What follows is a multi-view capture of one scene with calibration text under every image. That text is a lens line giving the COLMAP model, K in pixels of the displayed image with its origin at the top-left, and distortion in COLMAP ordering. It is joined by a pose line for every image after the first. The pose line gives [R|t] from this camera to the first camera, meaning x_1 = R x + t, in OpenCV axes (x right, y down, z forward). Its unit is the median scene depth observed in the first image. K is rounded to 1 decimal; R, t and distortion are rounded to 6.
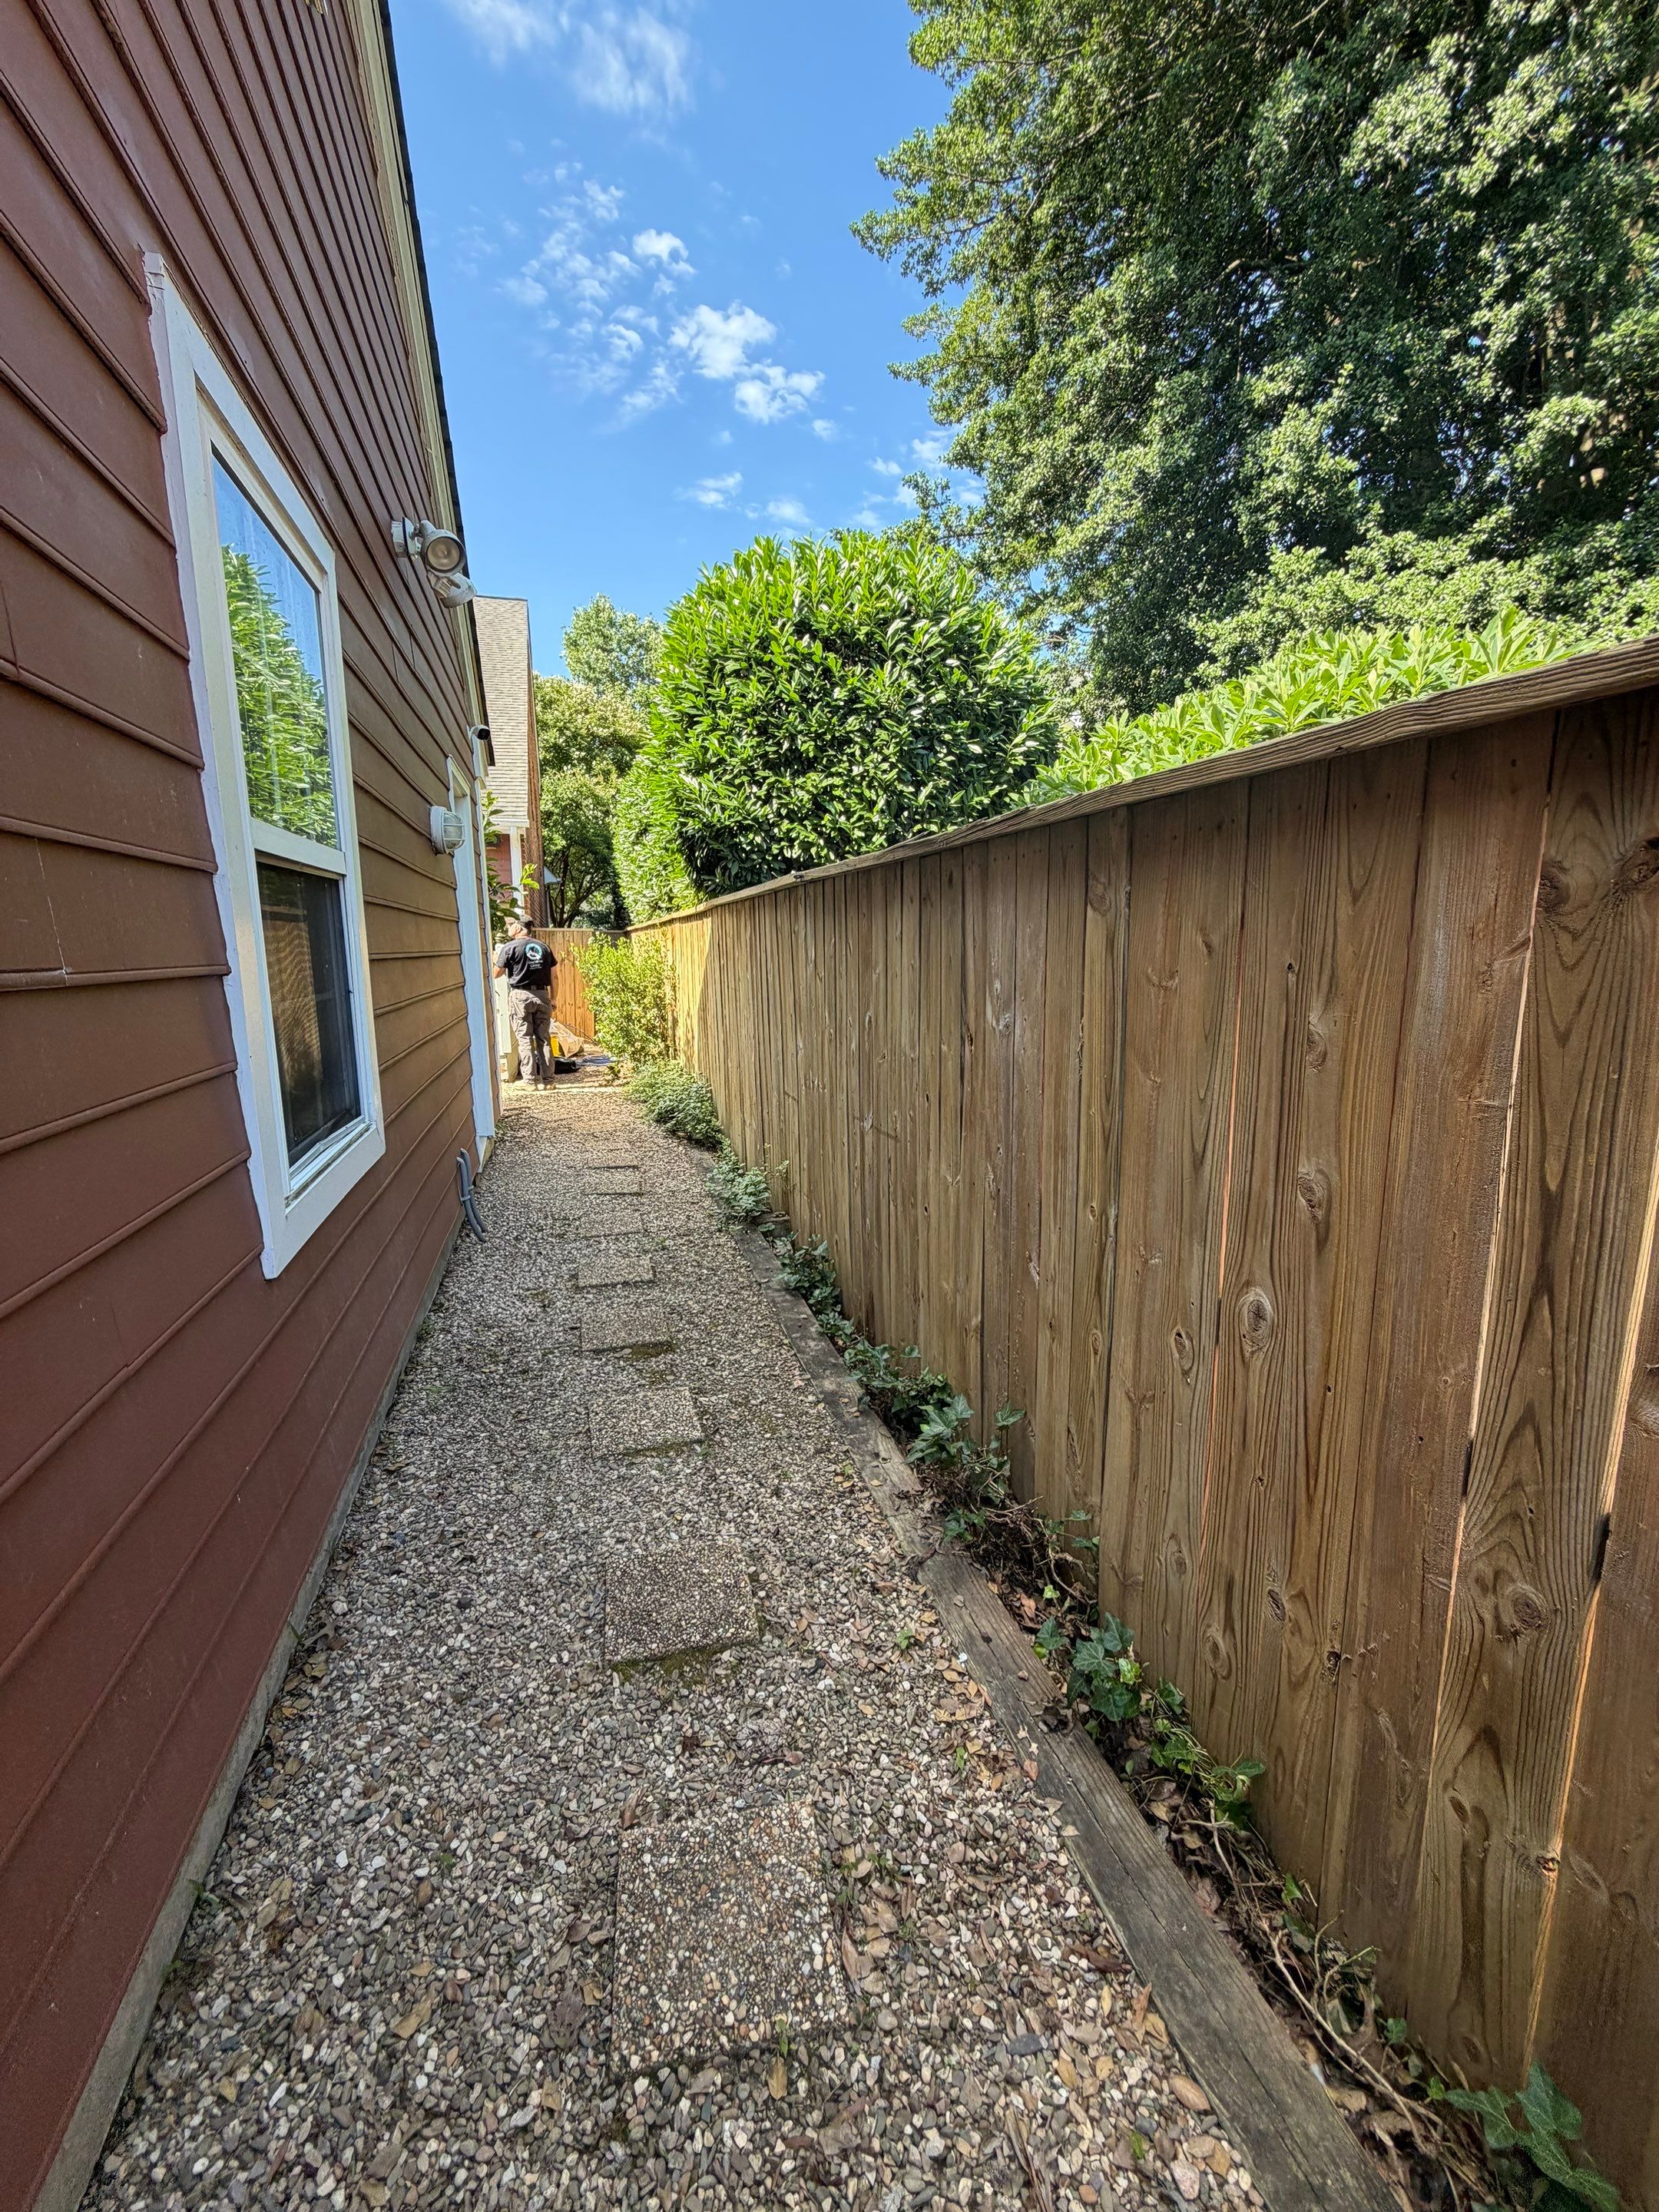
lens RADIAL K [[883.0, 0, 827.2], [0, 883.0, 1092.8], [0, 0, 1]] dist [0.003322, -0.000544]
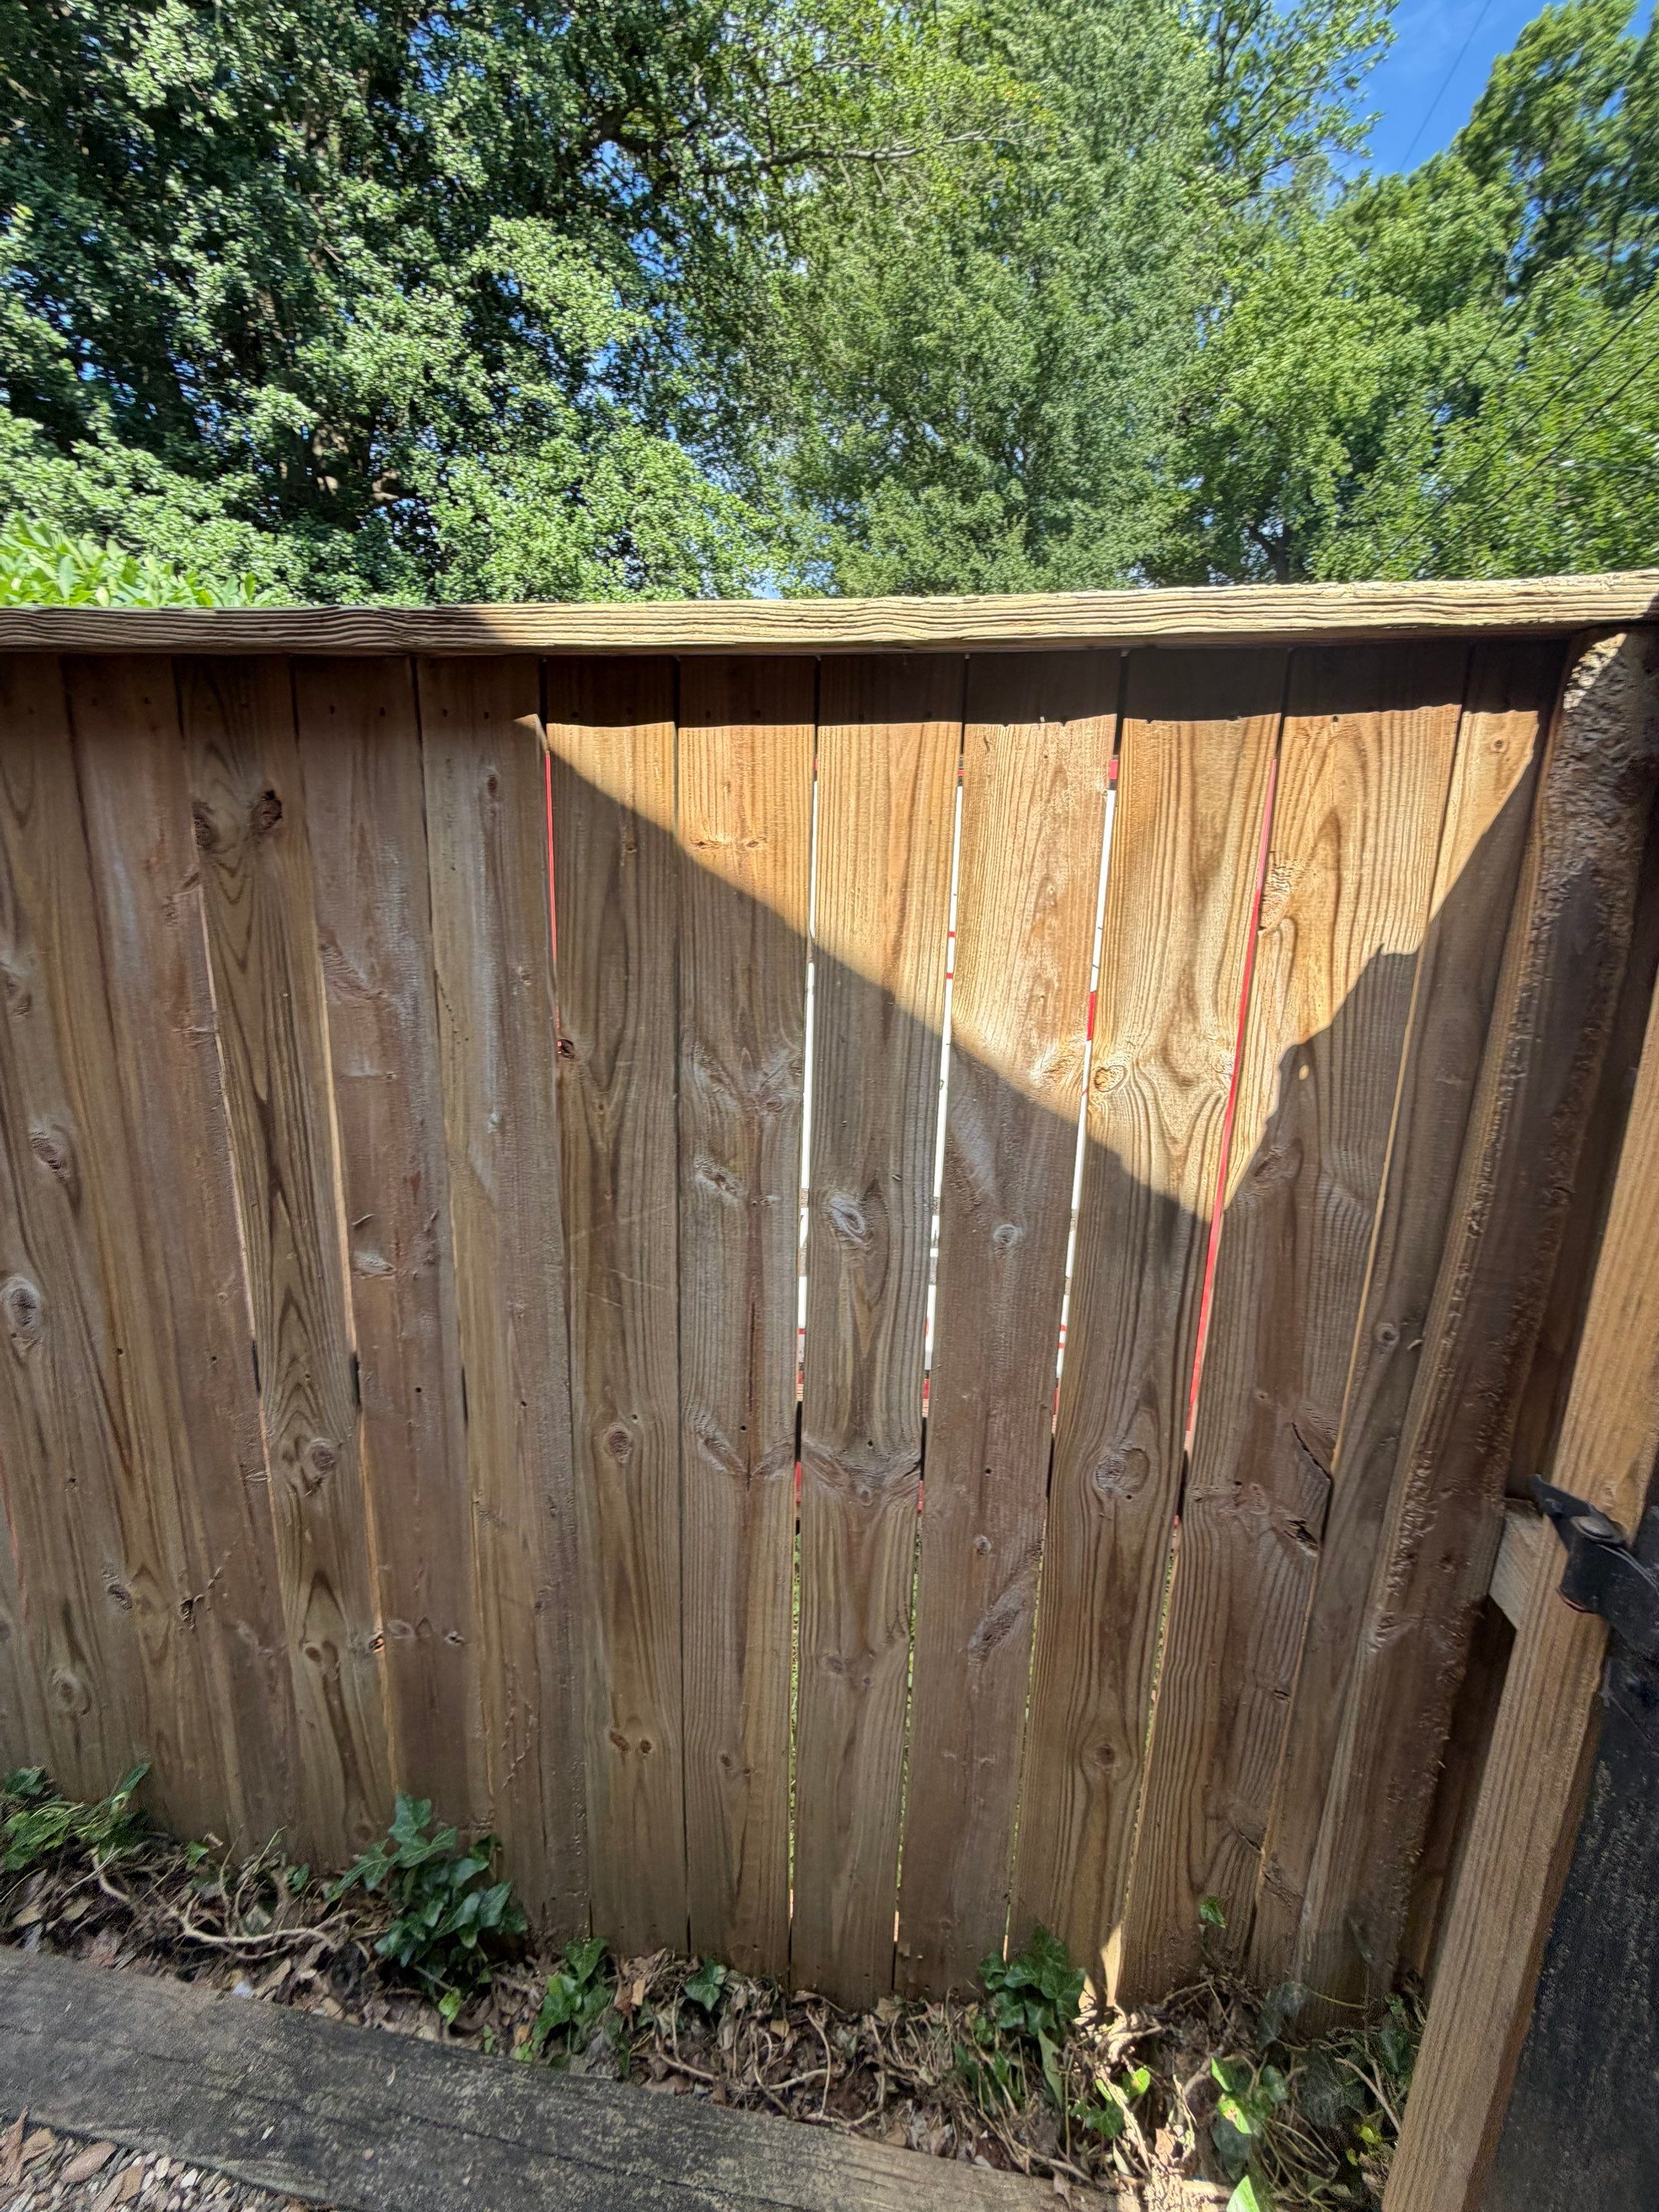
lens RADIAL K [[883.0, 0, 827.2], [0, 883.0, 1092.8], [0, 0, 1]] dist [0.003322, -0.000544]
pose [[0.422279, -0.159987, 0.892236, 0.014276], [0.118350, 0.985607, 0.120717, 0.006224], [-0.898707, 0.054620, 0.435135, -0.018052]]
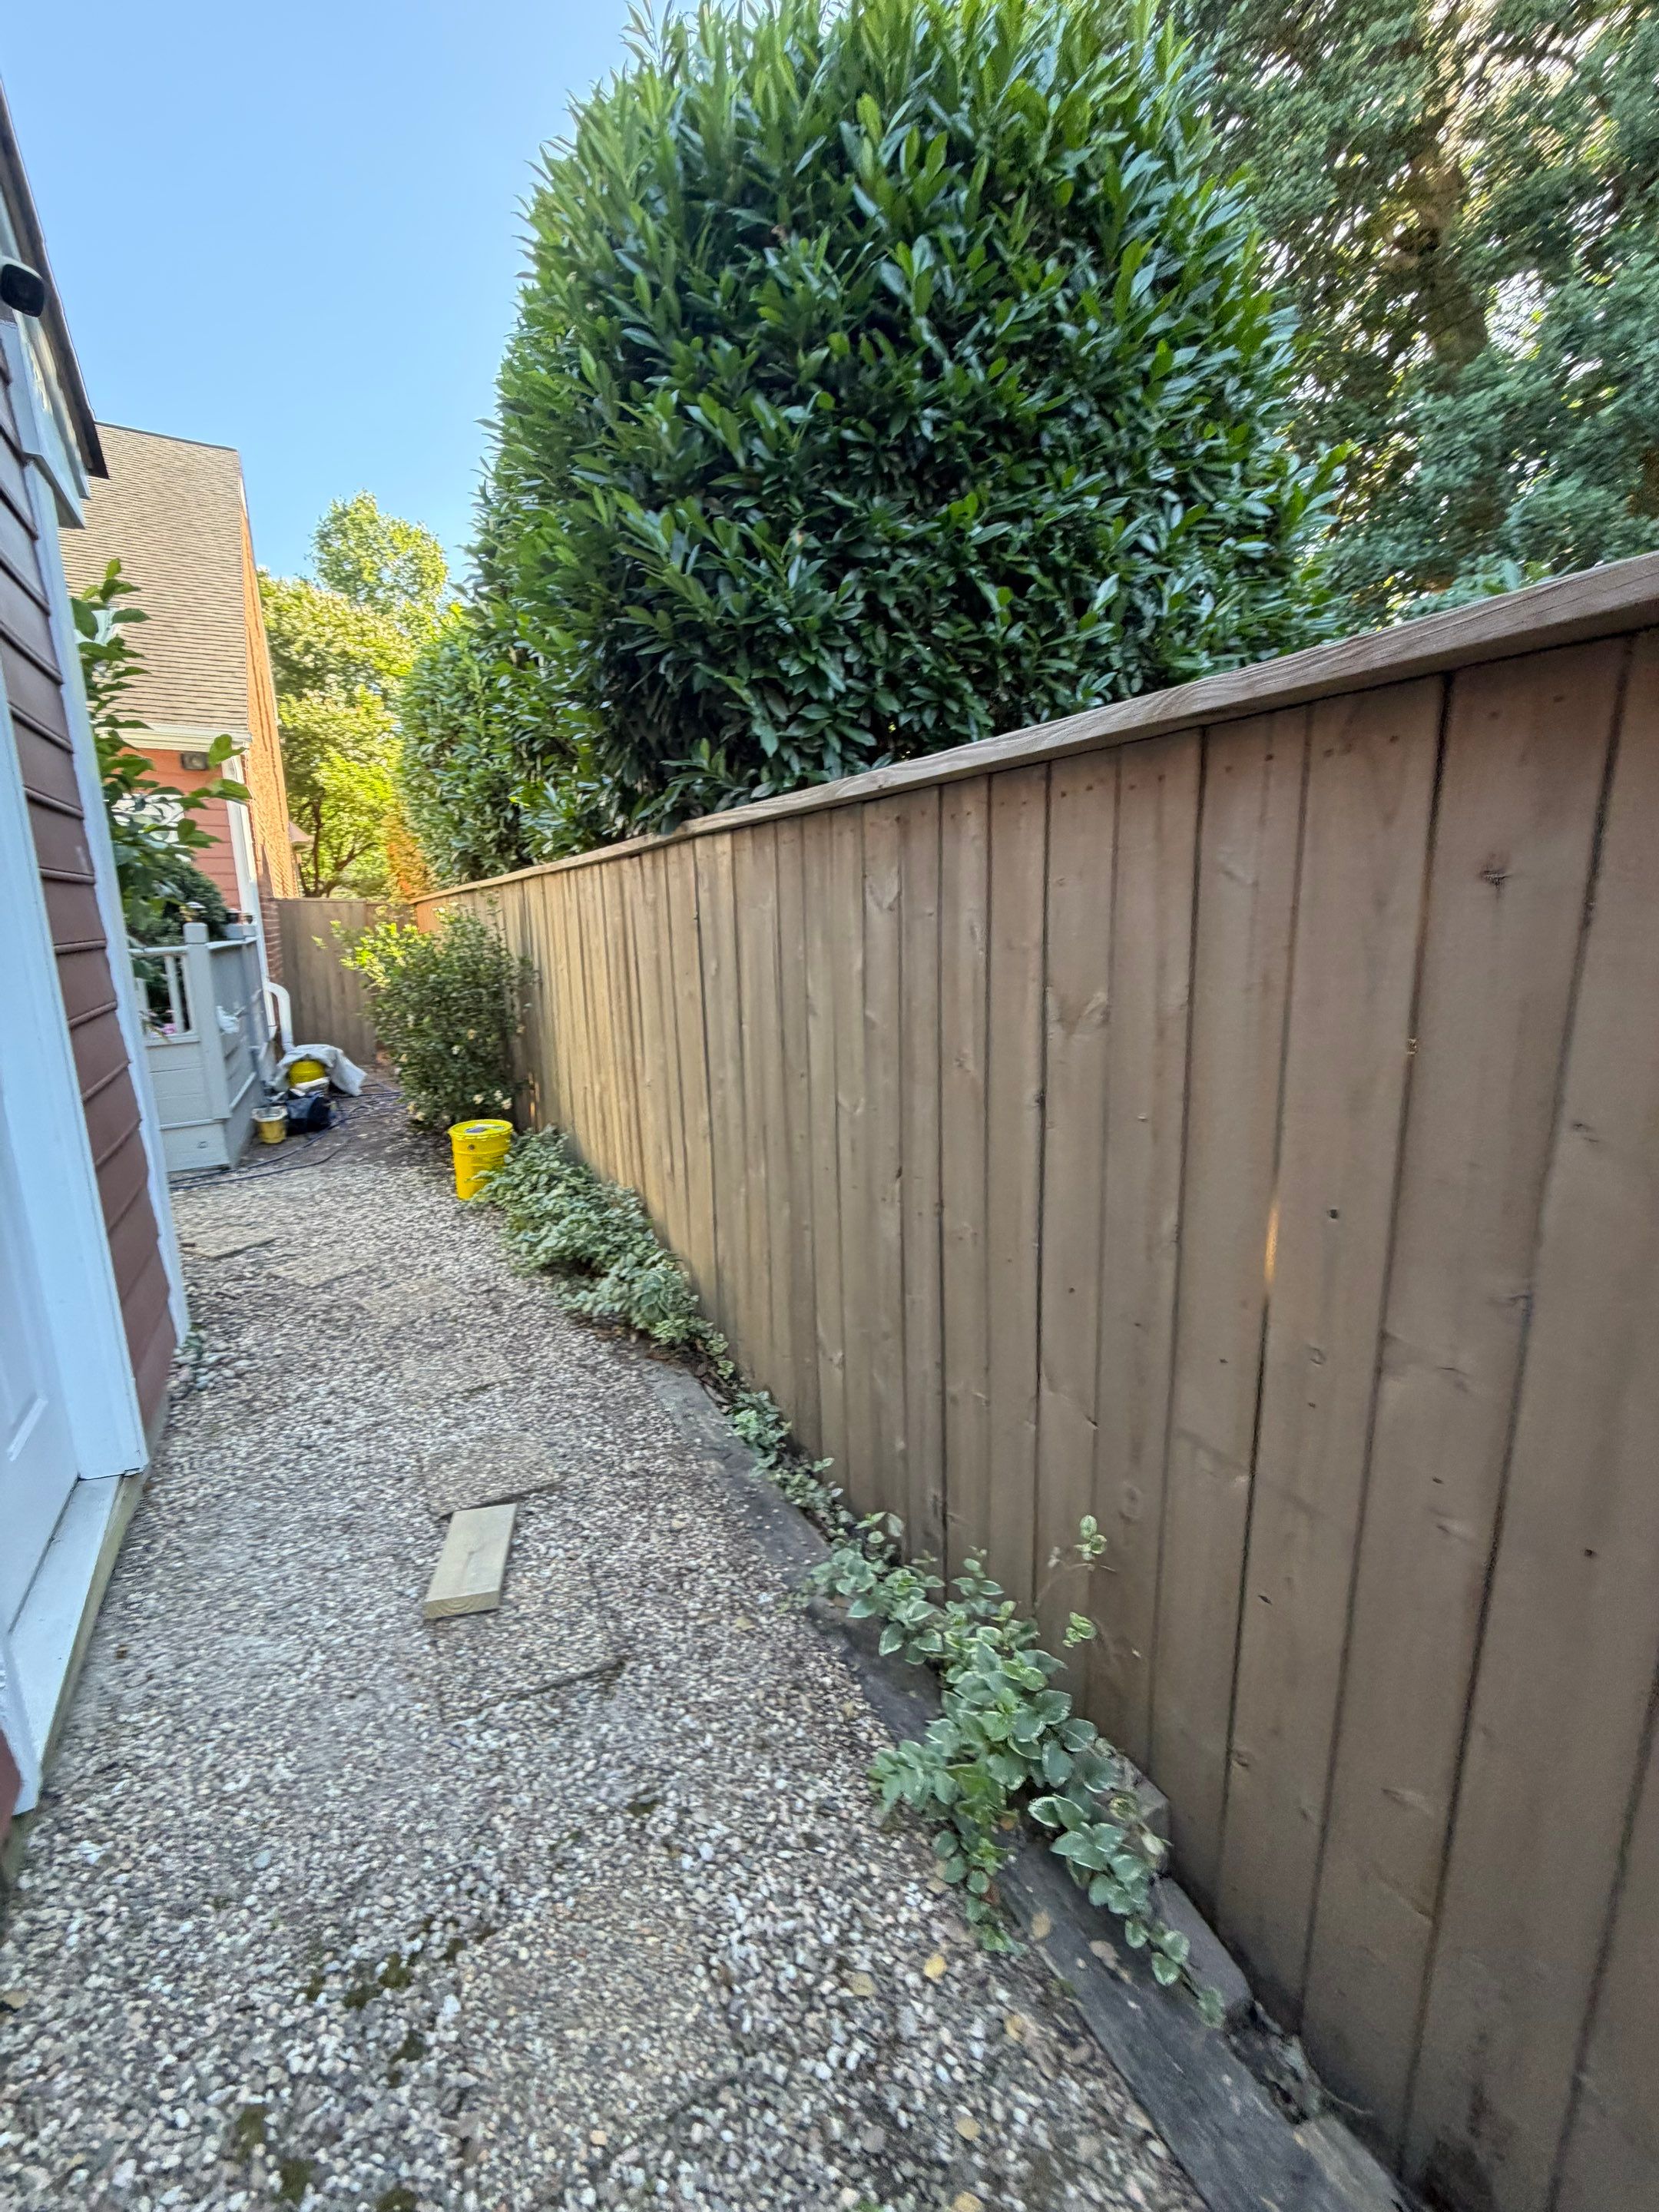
lens RADIAL K [[873.0, 0, 803.1], [0, 873.0, 1110.5], [0, 0, 1]] dist [0.000809, -0.000044]
pose [[0.978140, -0.039057, 0.204246, -0.185428], [0.029848, 0.998402, 0.047979, -0.106402], [-0.205793, -0.040834, 0.977743, 0.614706]]
